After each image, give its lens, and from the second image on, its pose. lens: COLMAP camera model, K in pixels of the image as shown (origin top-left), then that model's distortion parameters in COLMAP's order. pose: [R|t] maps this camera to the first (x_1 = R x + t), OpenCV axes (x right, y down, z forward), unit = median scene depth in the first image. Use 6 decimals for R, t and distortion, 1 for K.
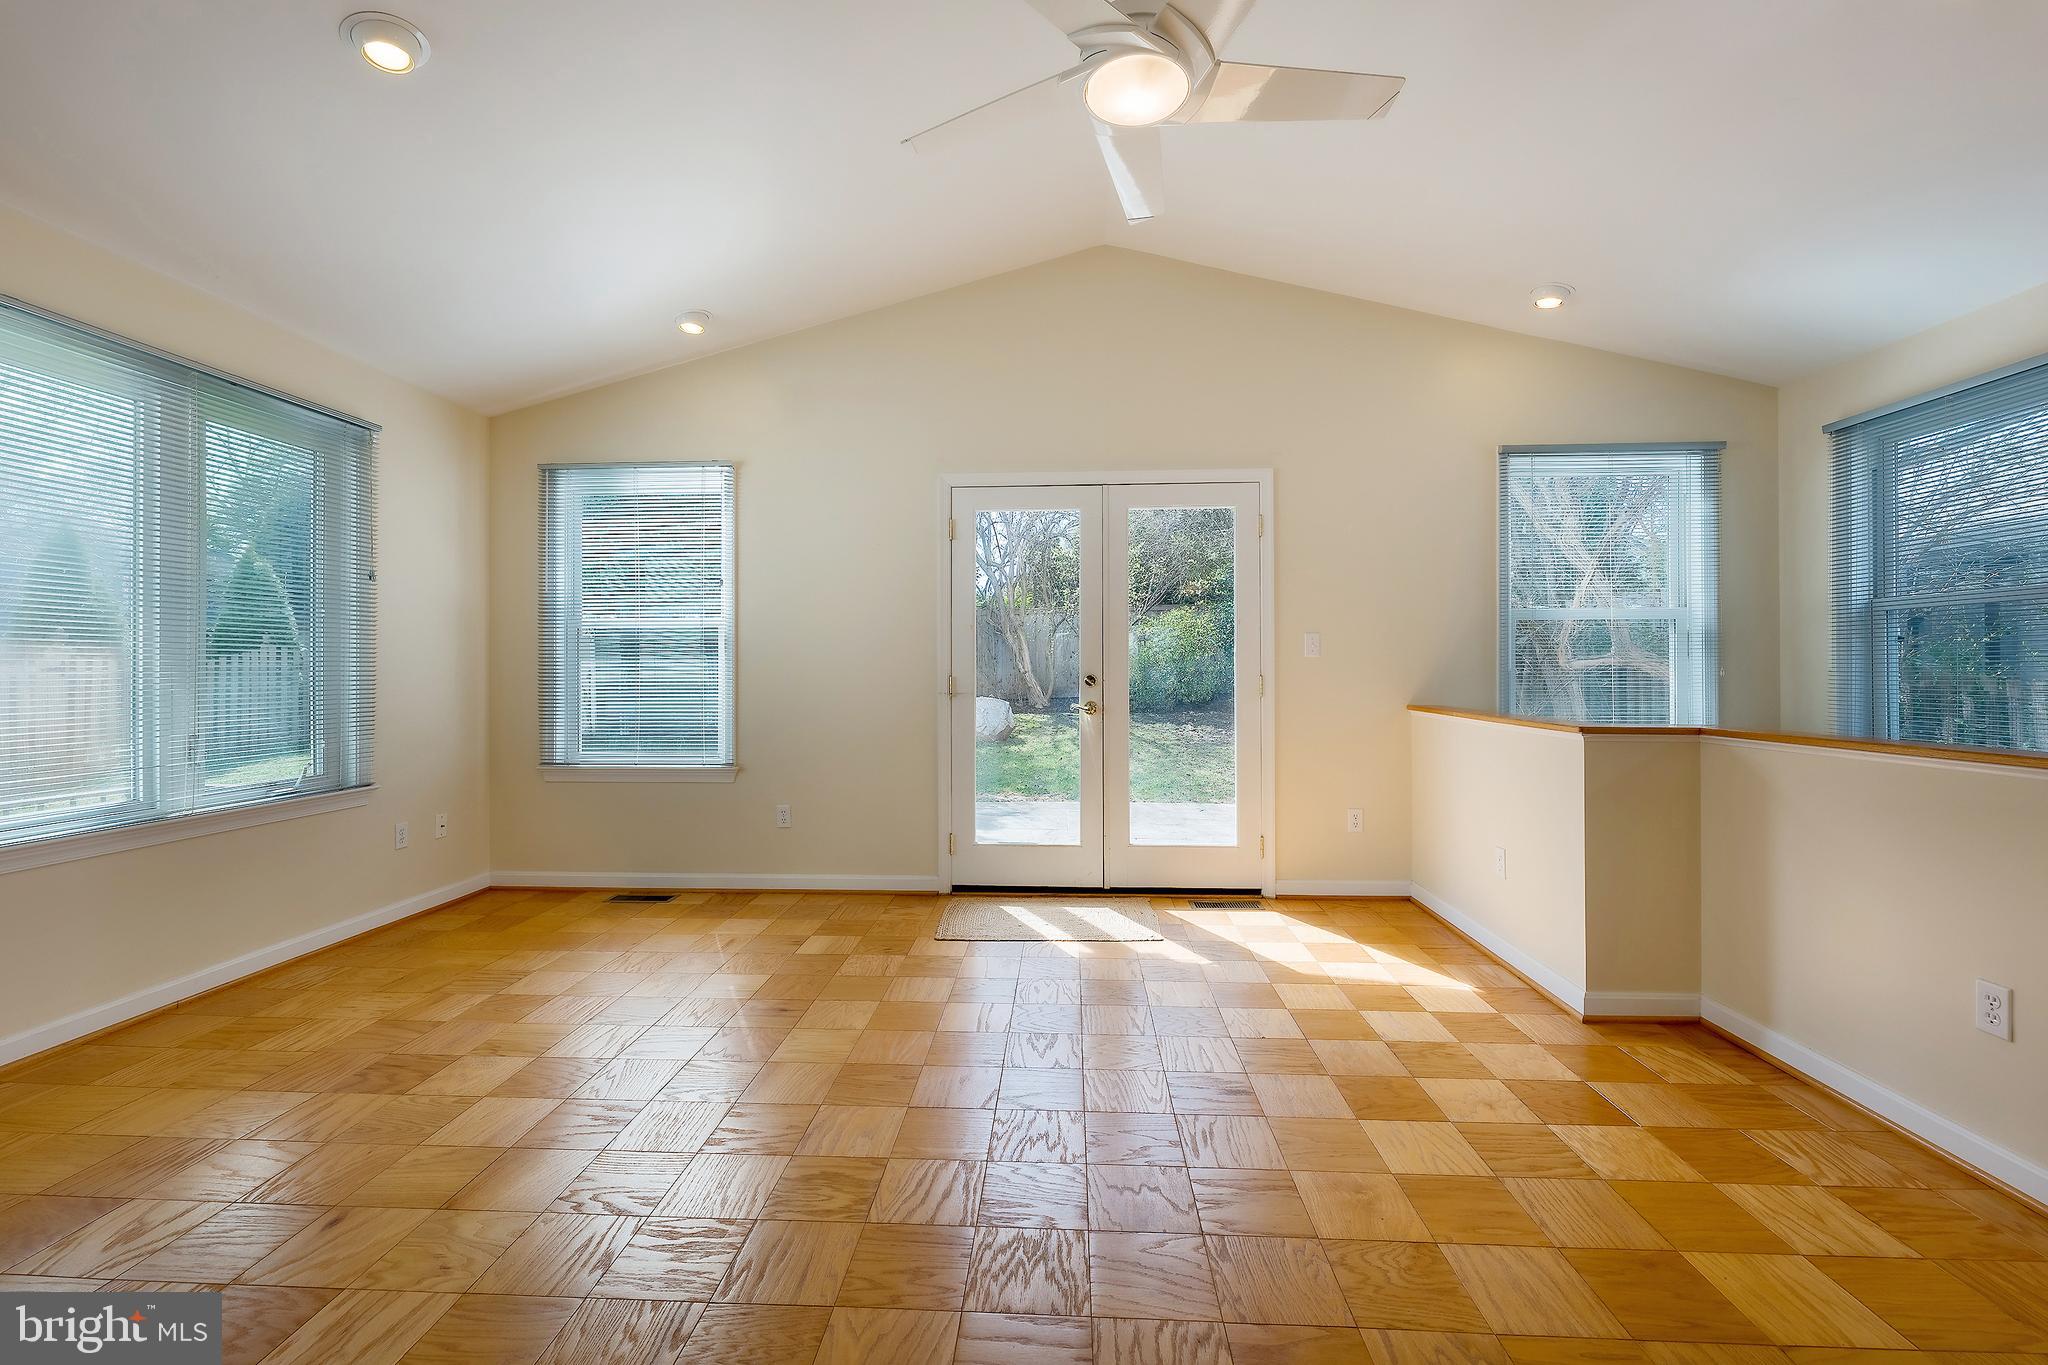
lens RADIAL K [[835.4, 0, 1017.8], [0, 835.4, 671.6], [0, 0, 1]] dist [-0.001484, -0.000186]
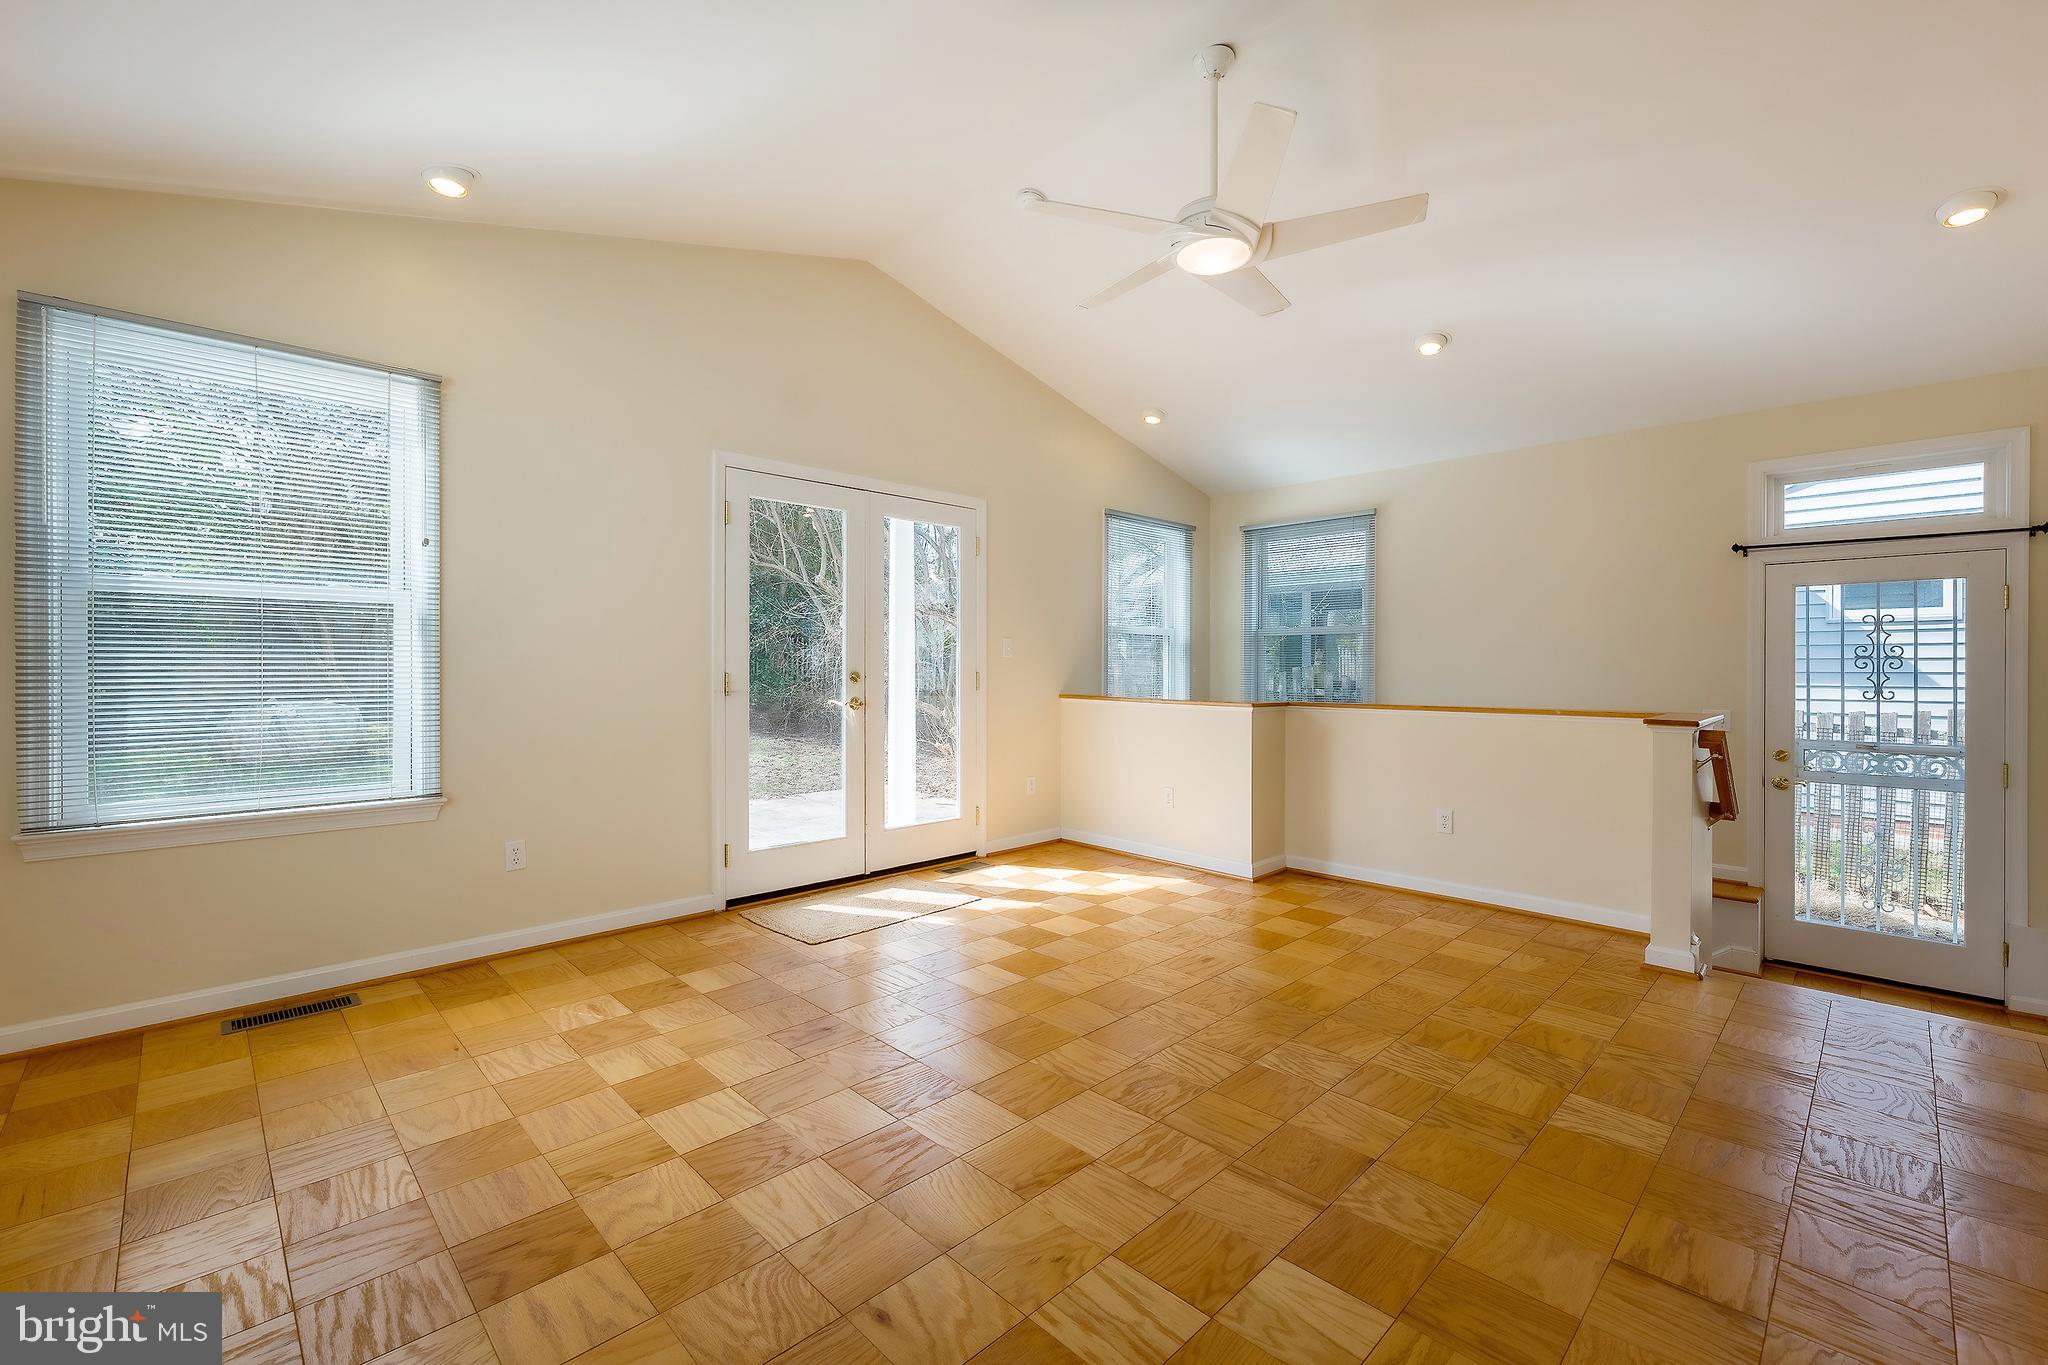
lens RADIAL K [[856.8, 0, 1019.0], [0, 856.8, 675.1], [0, 0, 1]] dist [-0.000041, 0.000059]
pose [[0.674027, -0.002386, 0.738703, -0.593176], [-0.002800, 0.999979, 0.005785, 0.001759], [-0.738701, -0.005968, 0.674007, 0.137339]]
